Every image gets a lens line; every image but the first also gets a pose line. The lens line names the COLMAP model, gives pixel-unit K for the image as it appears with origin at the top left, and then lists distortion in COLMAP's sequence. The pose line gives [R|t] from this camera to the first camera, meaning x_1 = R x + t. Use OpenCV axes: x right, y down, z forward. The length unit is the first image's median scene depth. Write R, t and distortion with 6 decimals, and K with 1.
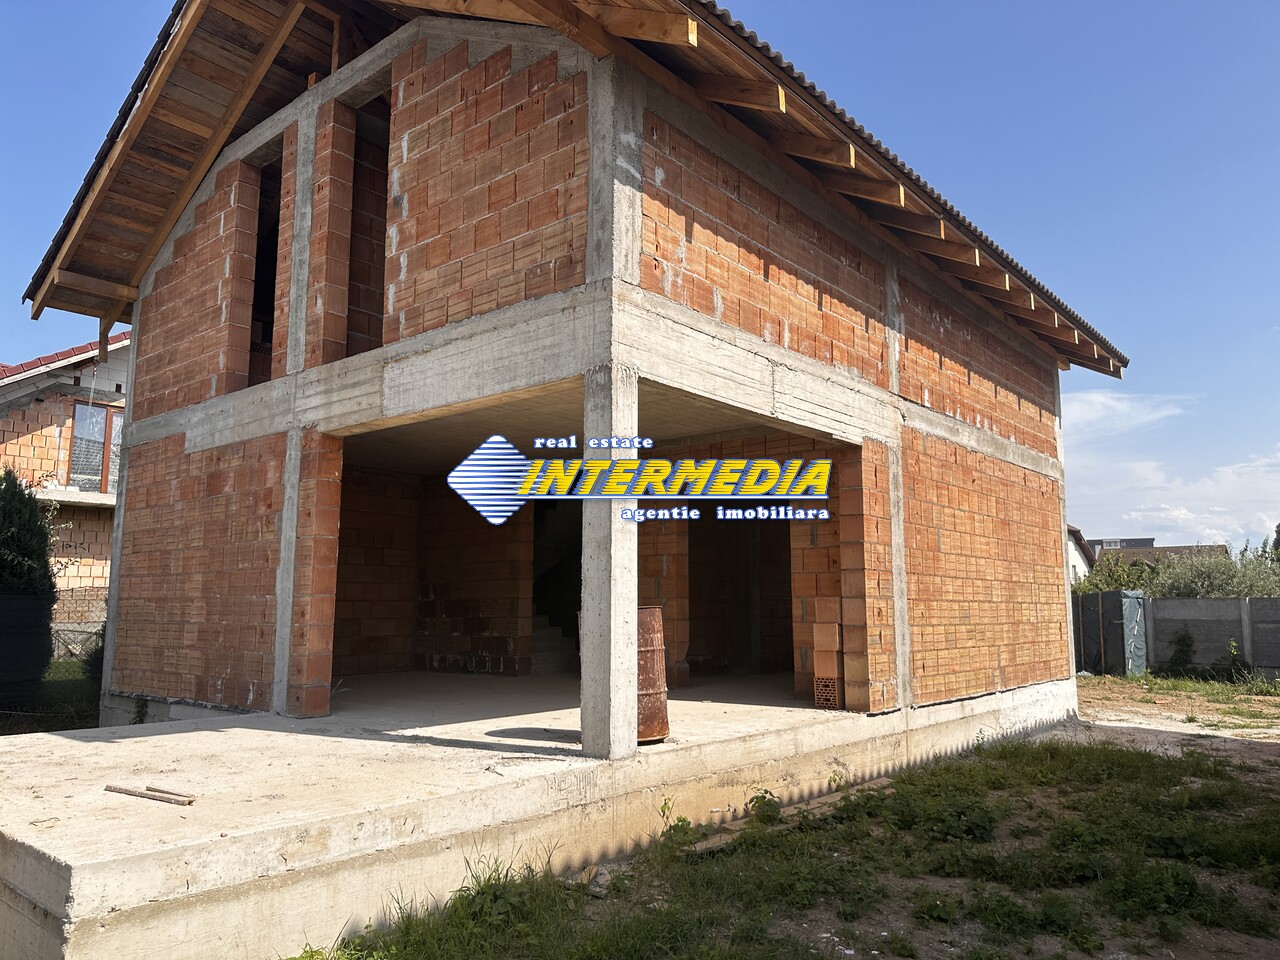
lens RADIAL K [[903.3, 0, 640.0], [0, 903.3, 480.0], [0, 0, 1]] dist [0.053993, -0.082549]
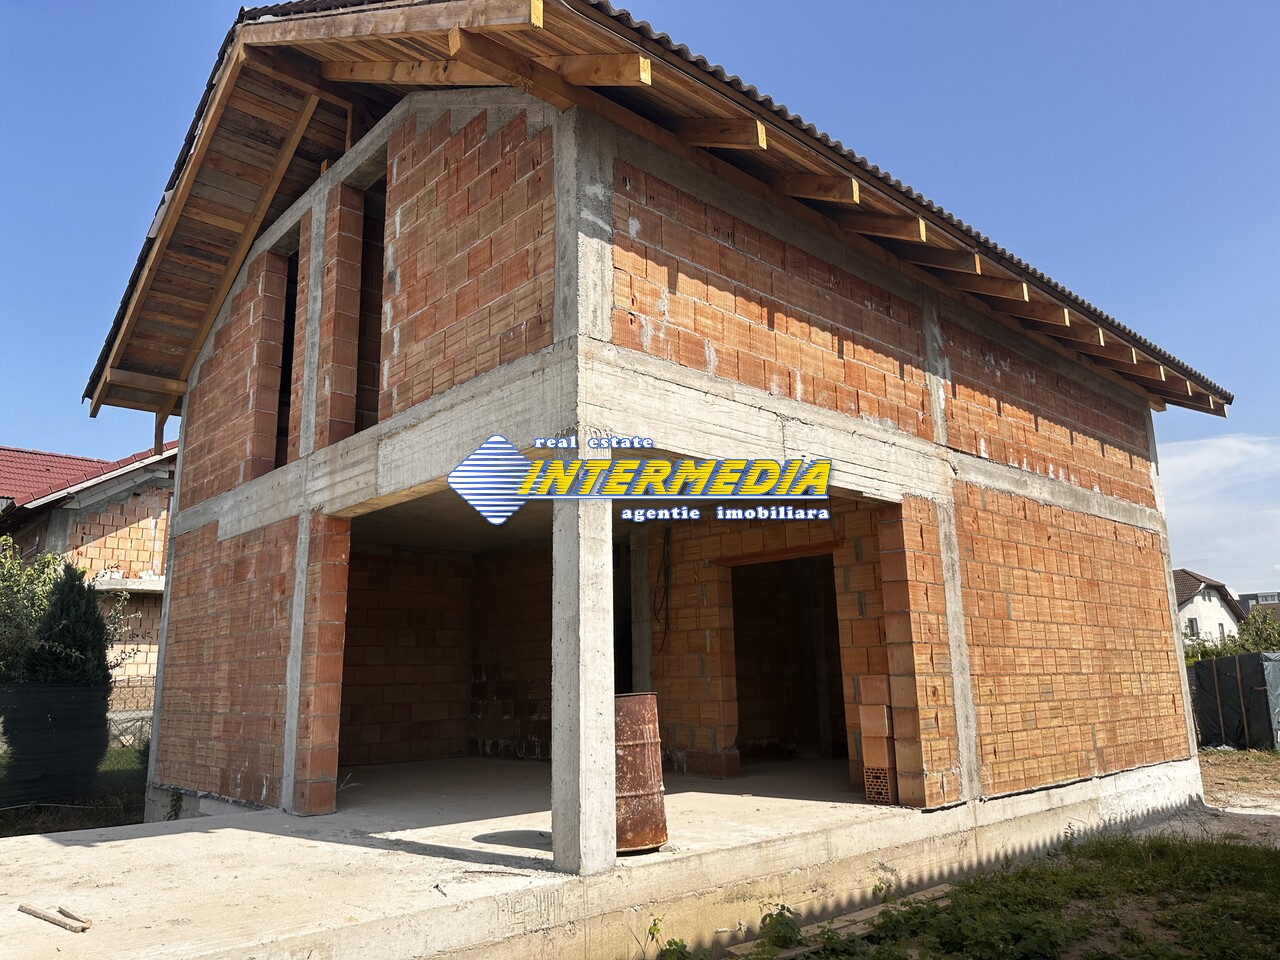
lens RADIAL K [[904.7, 0, 640.0], [0, 904.7, 480.0], [0, 0, 1]] dist [0.026966, -0.035255]
pose [[0.991524, -0.046564, -0.121295, 0.096997], [0.037172, 0.996215, -0.078571, -0.000404], [0.124495, 0.073396, 0.989502, 0.072088]]
